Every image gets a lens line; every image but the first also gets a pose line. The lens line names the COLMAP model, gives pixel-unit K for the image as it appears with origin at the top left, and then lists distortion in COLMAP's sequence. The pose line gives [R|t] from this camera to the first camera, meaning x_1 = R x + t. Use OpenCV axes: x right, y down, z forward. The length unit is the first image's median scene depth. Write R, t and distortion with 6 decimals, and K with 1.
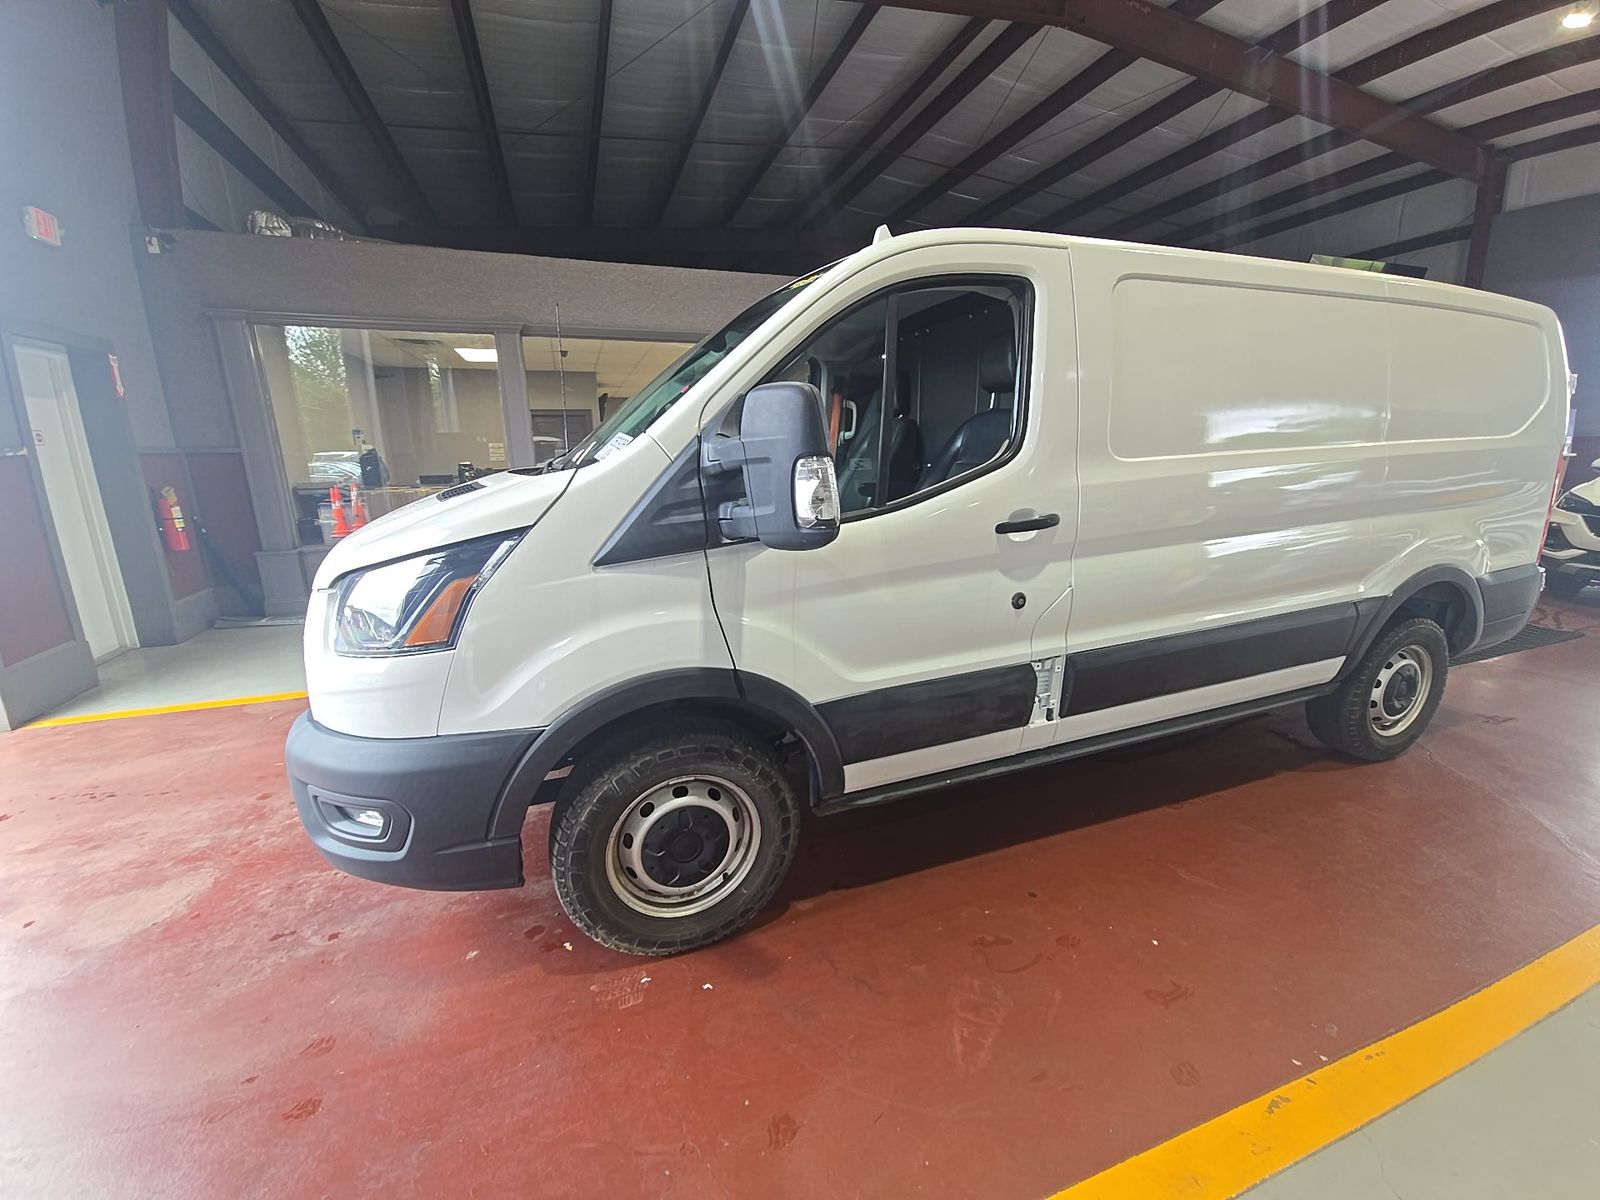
lens RADIAL K [[657.7, 0, 800.0], [0, 657.7, 600.0], [0, 0, 1]] dist [0.000181, -0.000167]
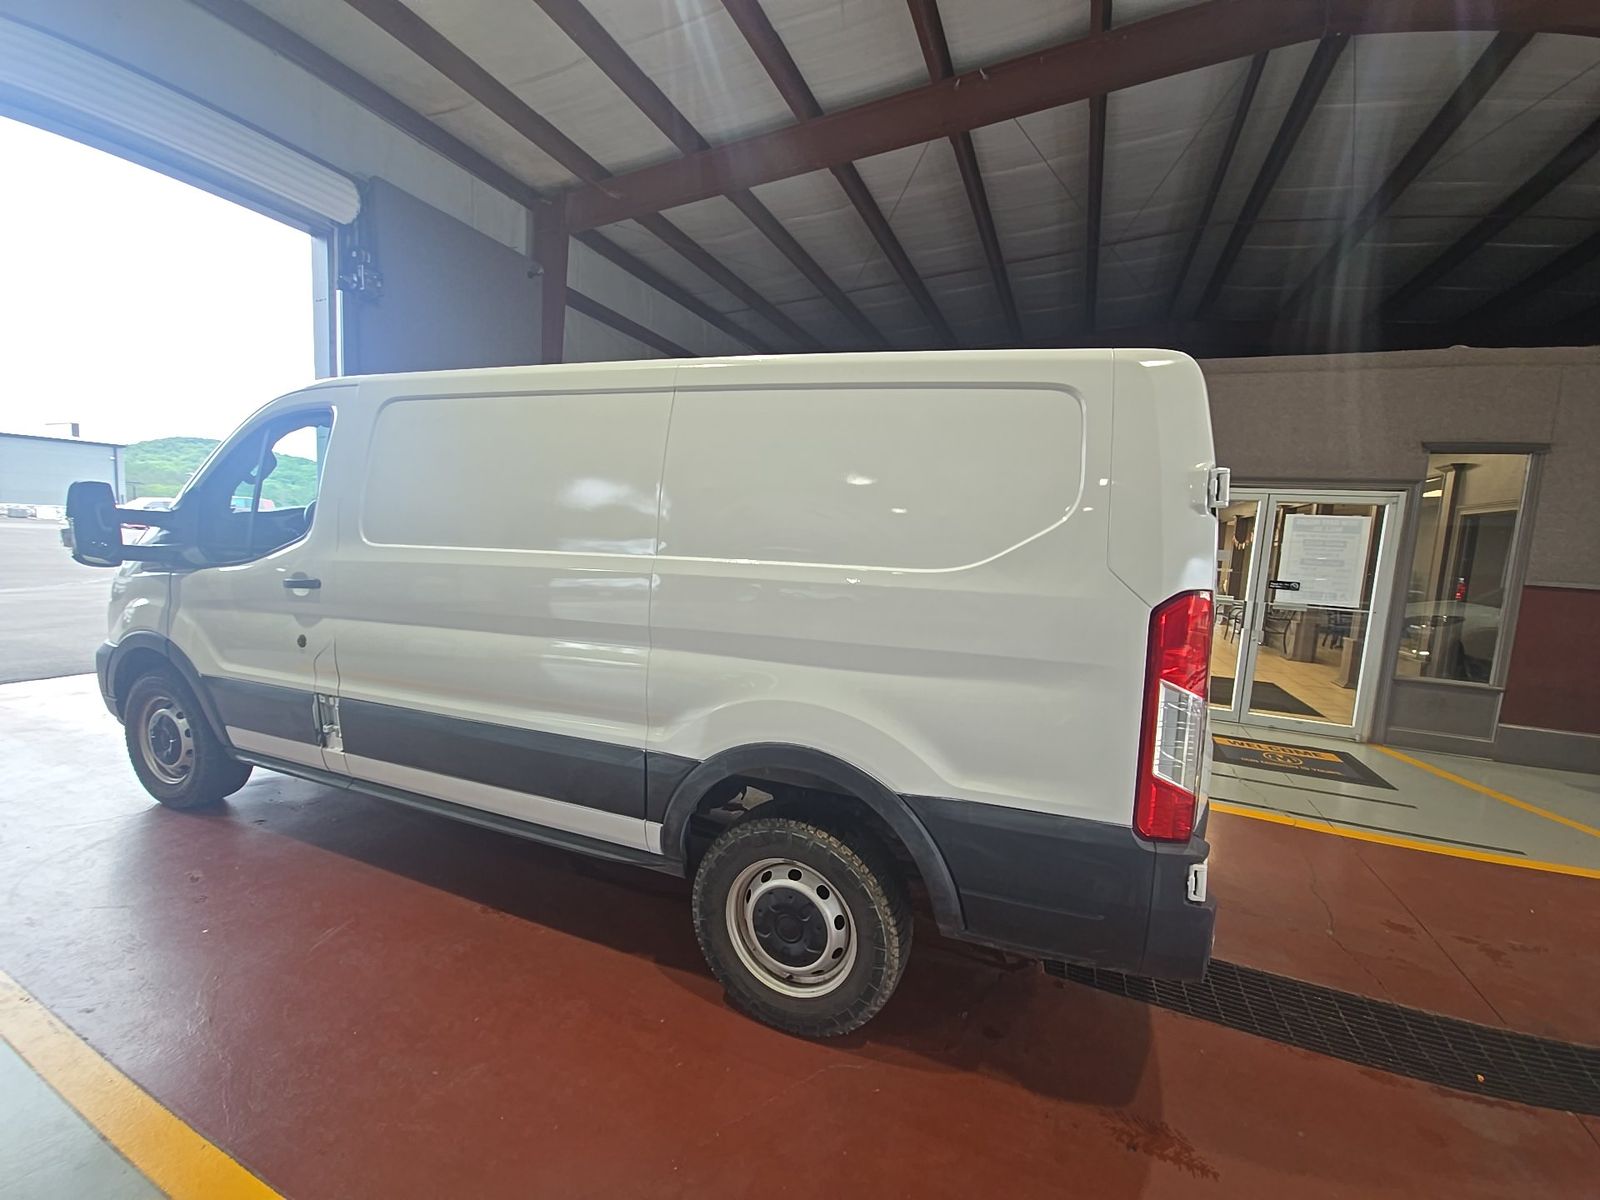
lens RADIAL K [[650.2, 0, 800.0], [0, 650.2, 600.0], [0, 0, 1]] dist [-0.001785, -0.000265]
pose [[0.735867, 0.123973, -0.665680, 1.454925], [-0.218929, 0.973854, -0.060646, -0.165345], [0.640757, 0.190364, 0.743769, 0.492956]]
